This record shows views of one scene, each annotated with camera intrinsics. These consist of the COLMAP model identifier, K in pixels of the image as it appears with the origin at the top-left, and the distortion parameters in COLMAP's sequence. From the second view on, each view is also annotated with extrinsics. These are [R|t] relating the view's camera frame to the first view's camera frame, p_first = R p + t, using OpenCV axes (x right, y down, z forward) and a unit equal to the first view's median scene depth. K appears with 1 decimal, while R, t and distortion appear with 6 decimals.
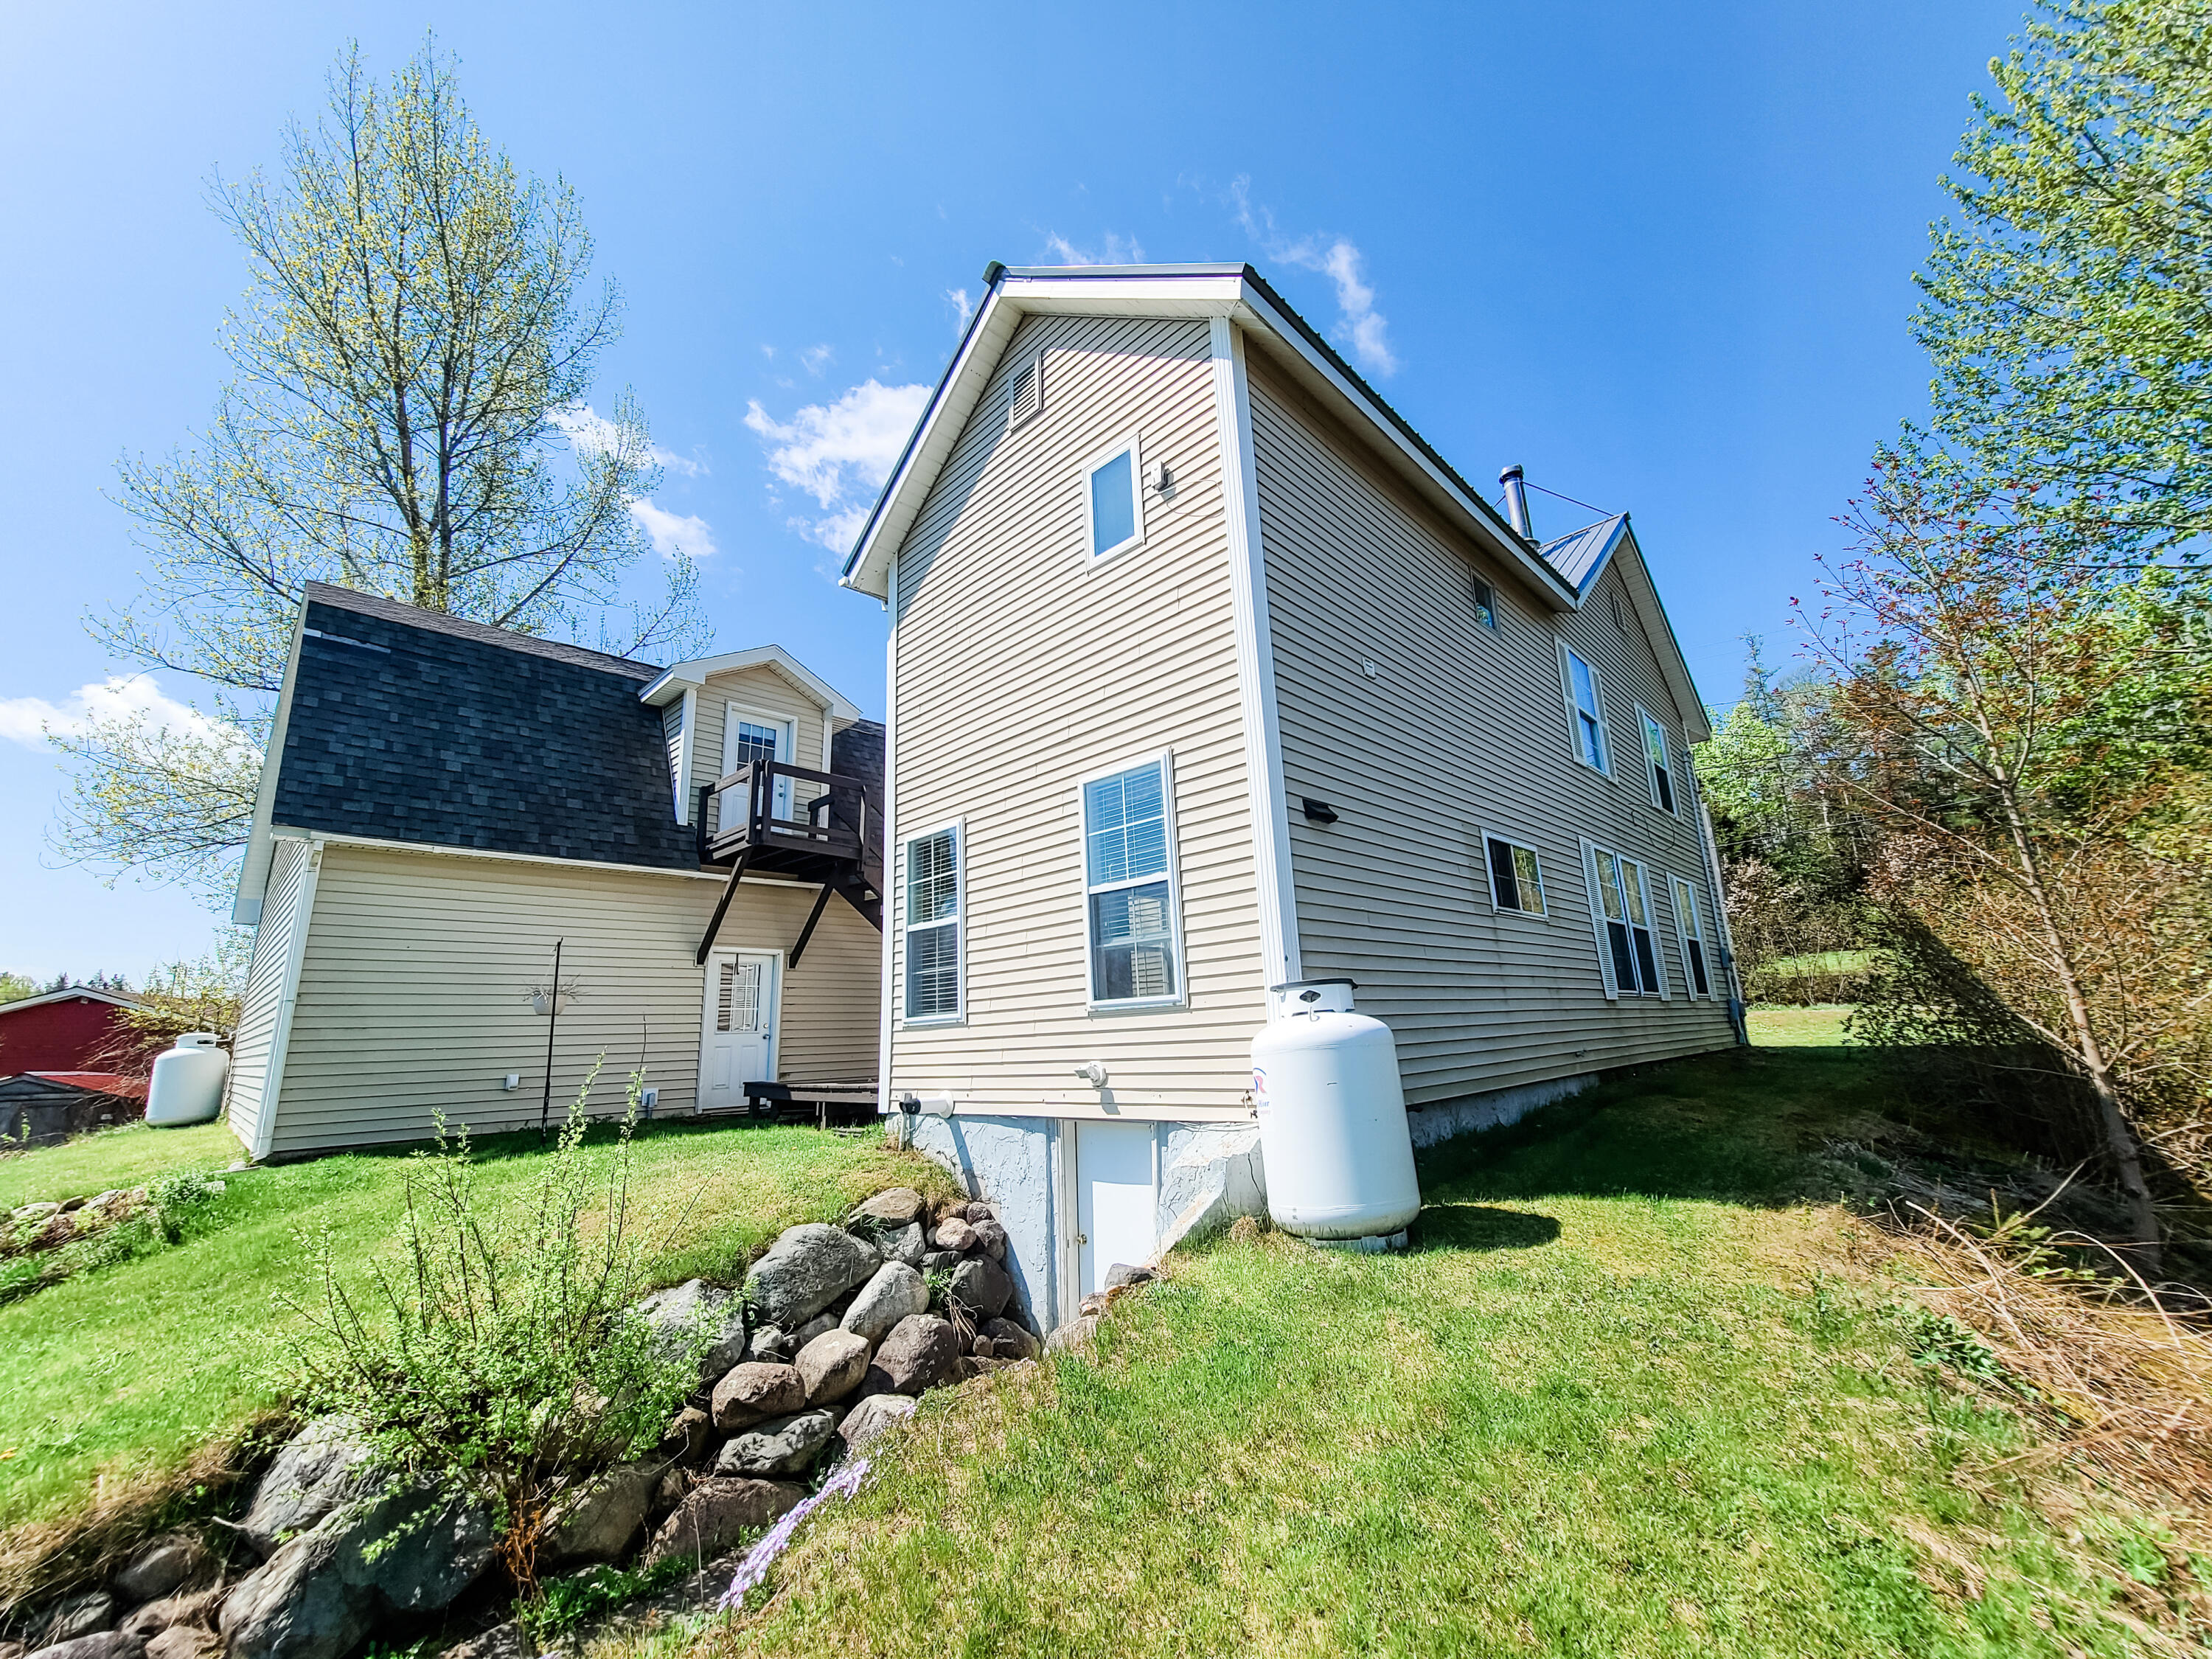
lens RADIAL K [[907.2, 0, 1122.4], [0, 907.2, 817.9], [0, 0, 1]] dist [-0.000158, -0.002721]
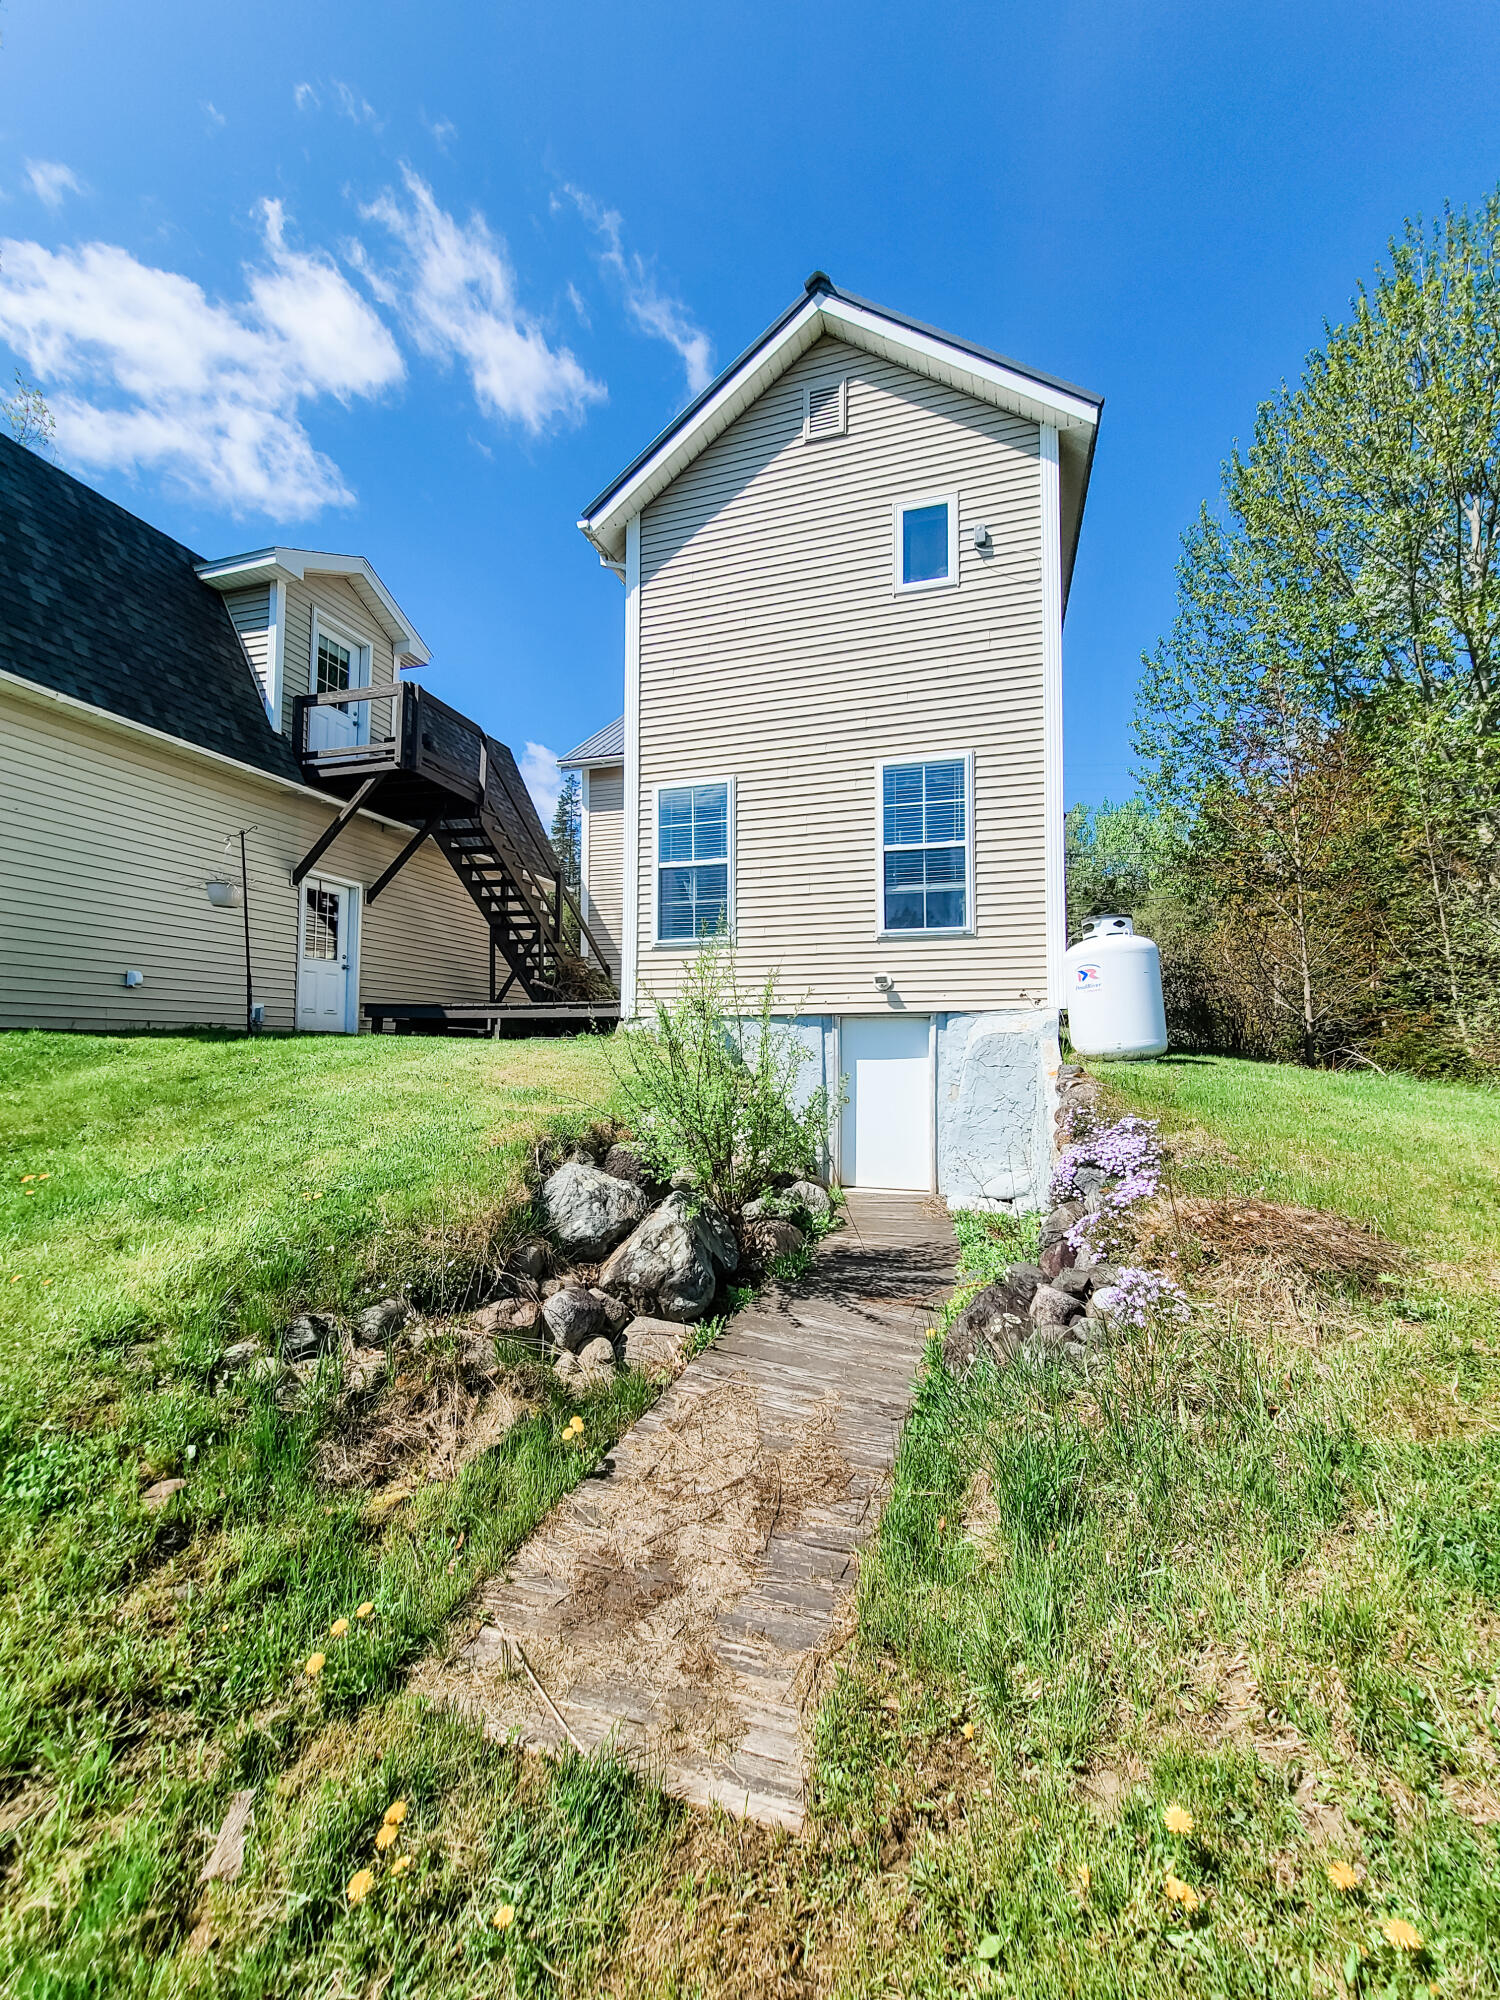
lens RADIAL K [[820.3, 0, 754.4], [0, 820.3, 1006.8], [0, 0, 1]] dist [-0.000158, -0.002721]
pose [[0.883618, 0.066293, 0.463492, -0.719352], [-0.145213, 0.979914, 0.136683, 0.164883], [-0.445121, -0.188081, 0.875496, -0.010100]]
